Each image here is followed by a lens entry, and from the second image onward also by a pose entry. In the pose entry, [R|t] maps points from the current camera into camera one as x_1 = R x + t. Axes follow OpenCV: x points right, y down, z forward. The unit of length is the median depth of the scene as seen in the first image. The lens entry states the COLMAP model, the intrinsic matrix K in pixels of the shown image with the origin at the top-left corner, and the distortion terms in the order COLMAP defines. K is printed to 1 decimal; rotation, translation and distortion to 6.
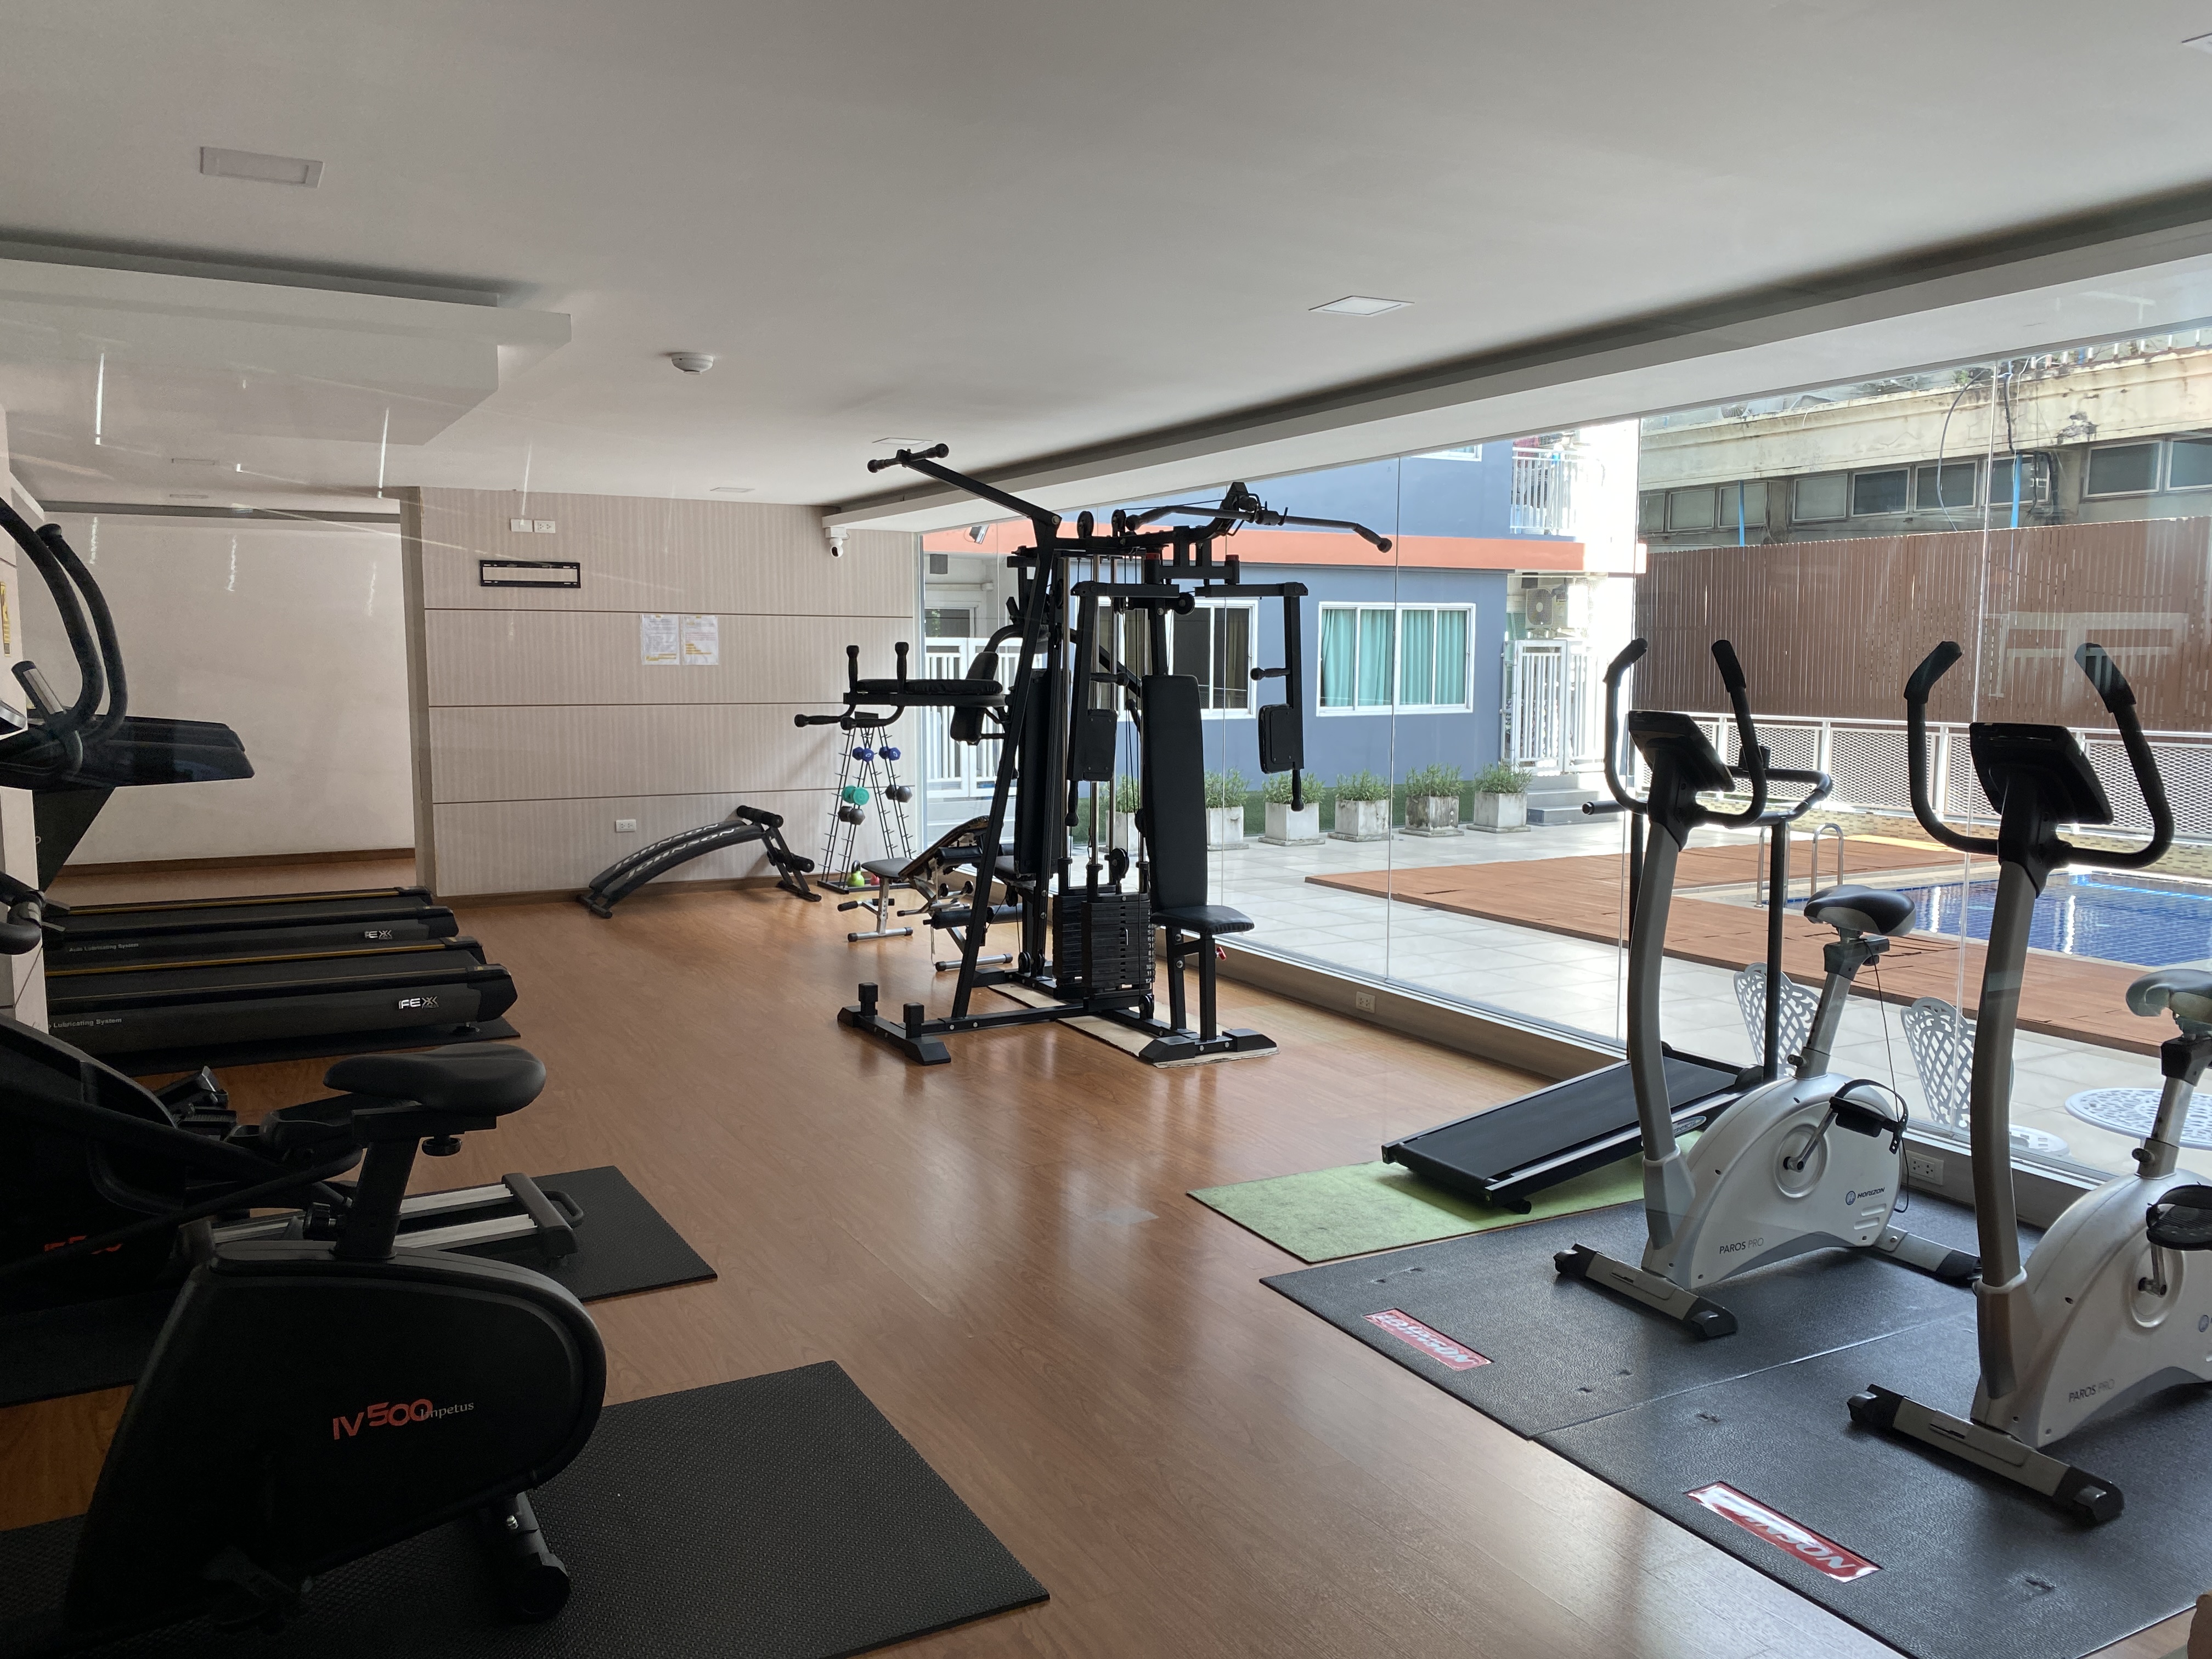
lens RADIAL K [[1686.0, 0, 1105.5], [0, 1686.0, 824.2], [0, 0, 1]] dist [0.011852, -0.006704]
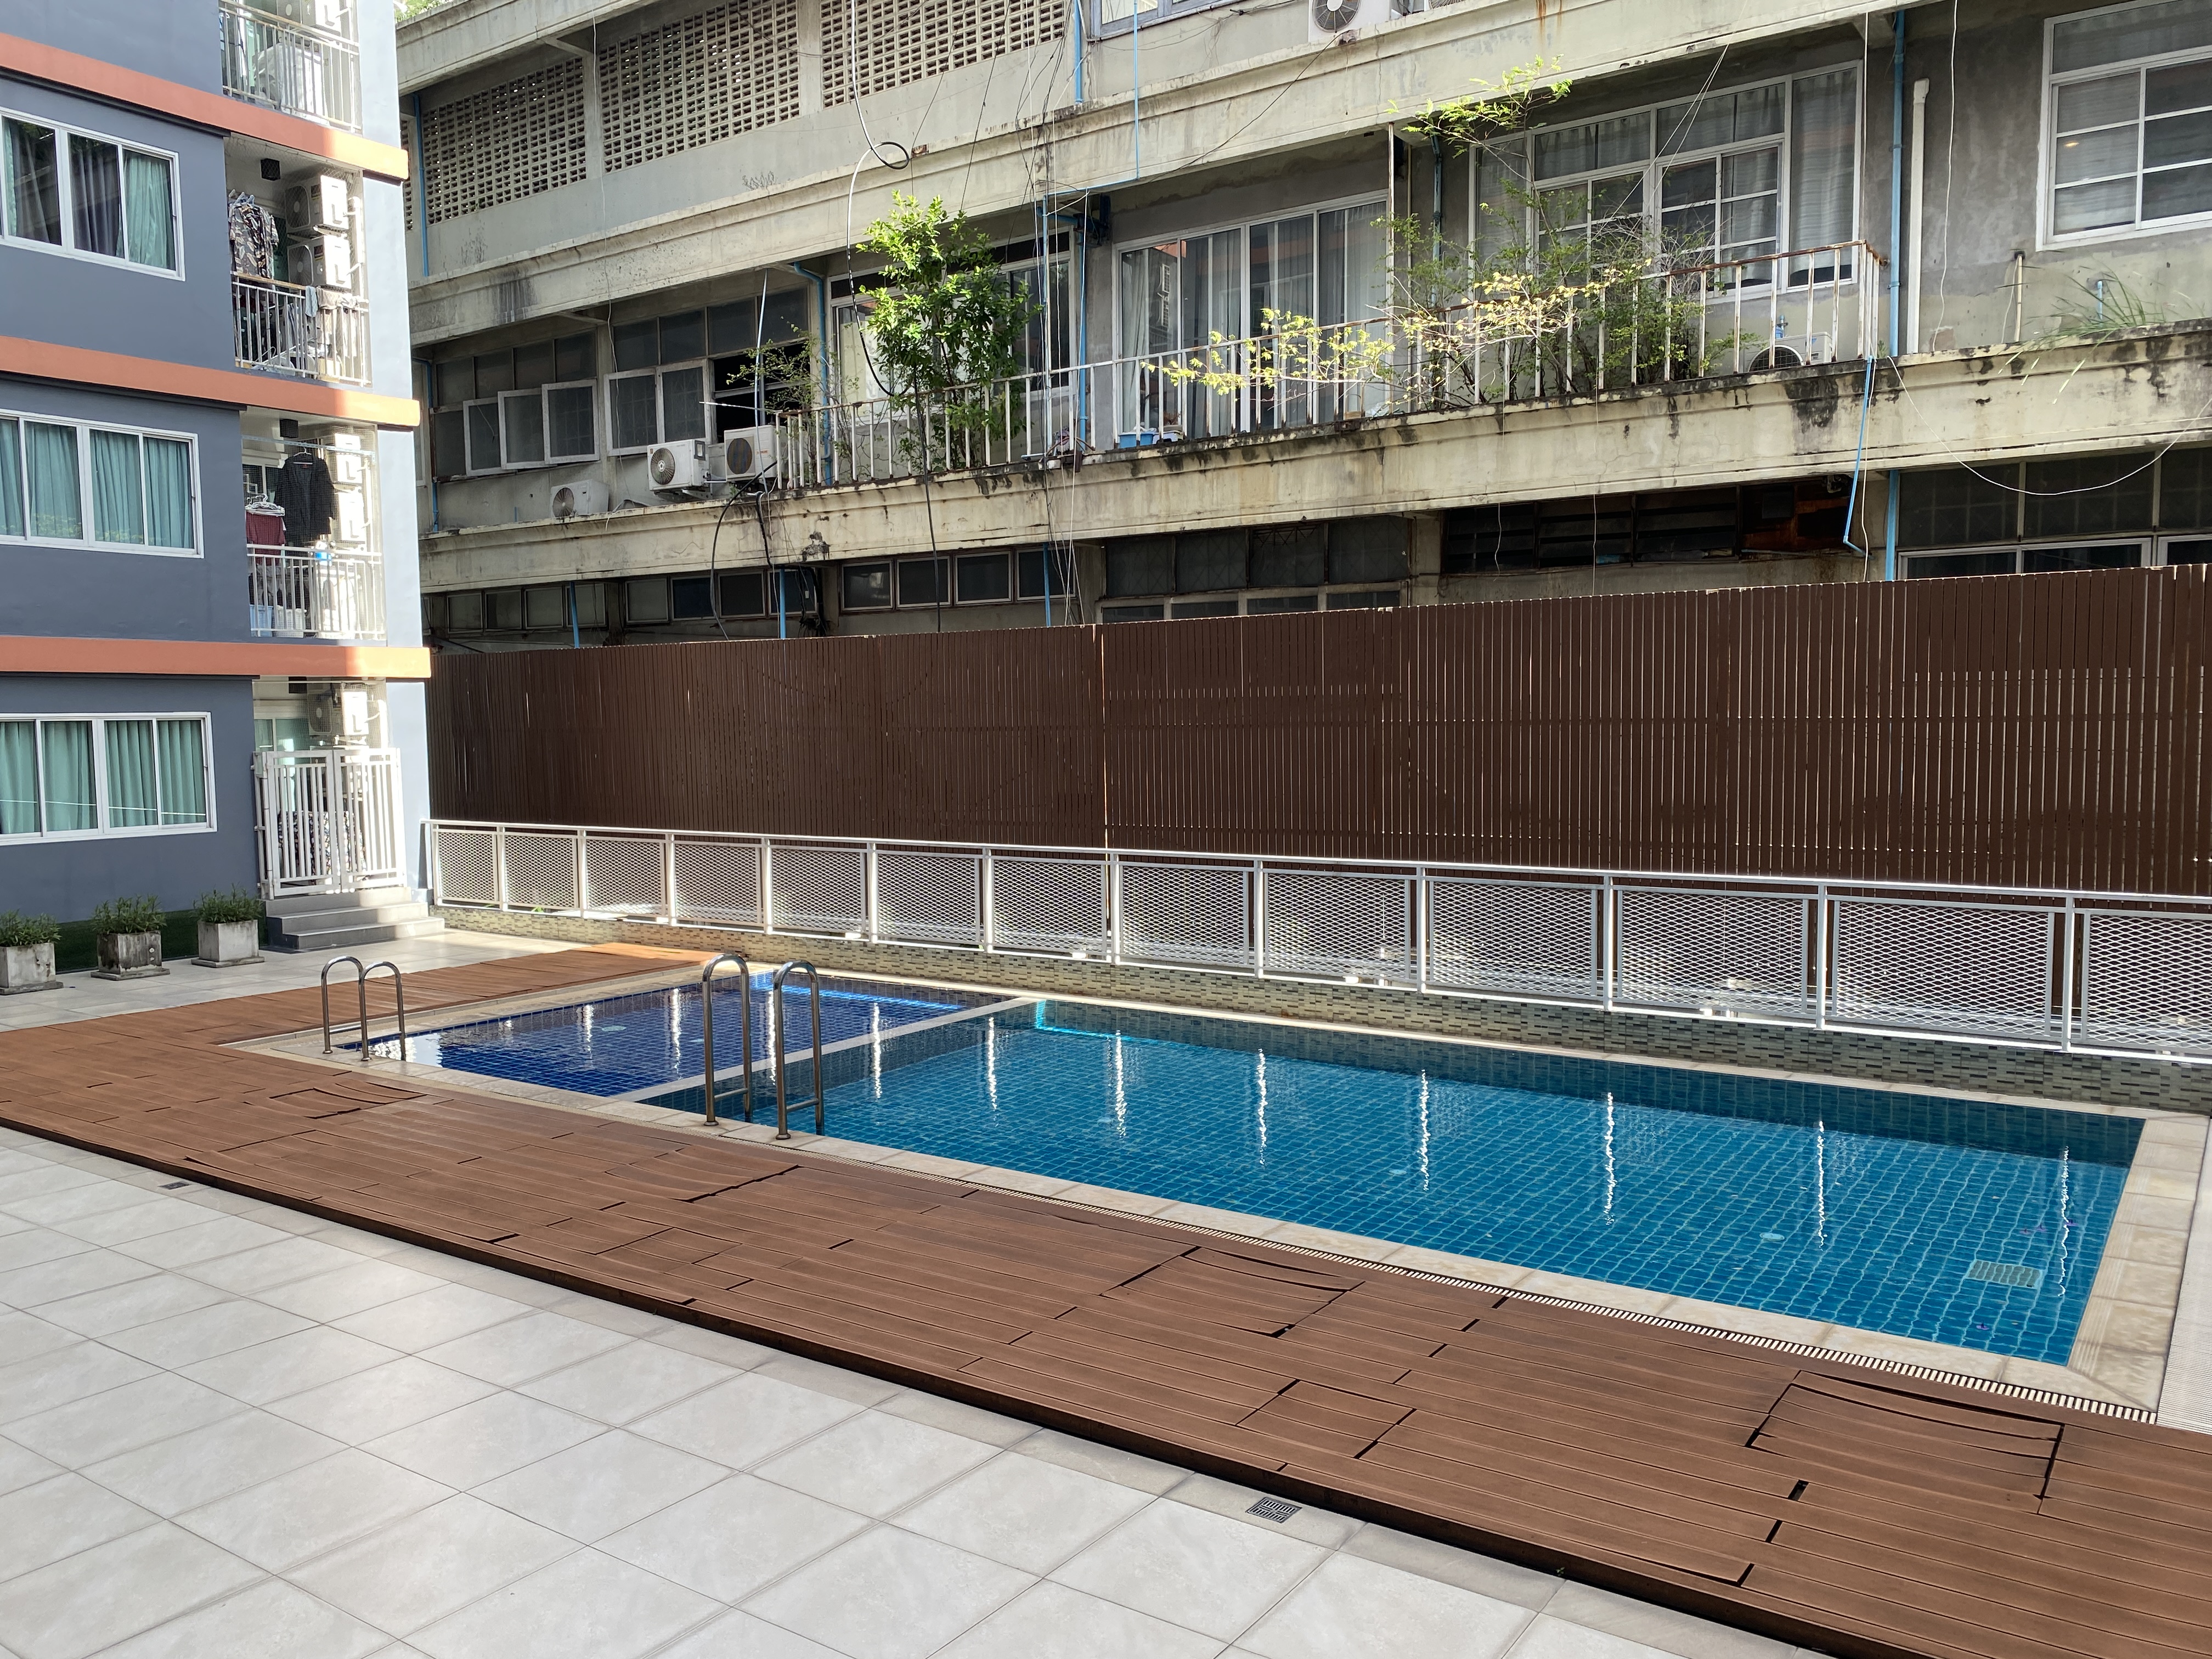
lens RADIAL K [[1686.0, 0, 1109.6], [0, 1686.0, 836.8], [0, 0, 1]] dist [0.011852, -0.006704]
pose [[0.896112, -0.042146, 0.441823, 0.249547], [0.055214, 0.998334, -0.016753, -0.021951], [-0.440381, 0.039408, 0.896946, -0.029976]]
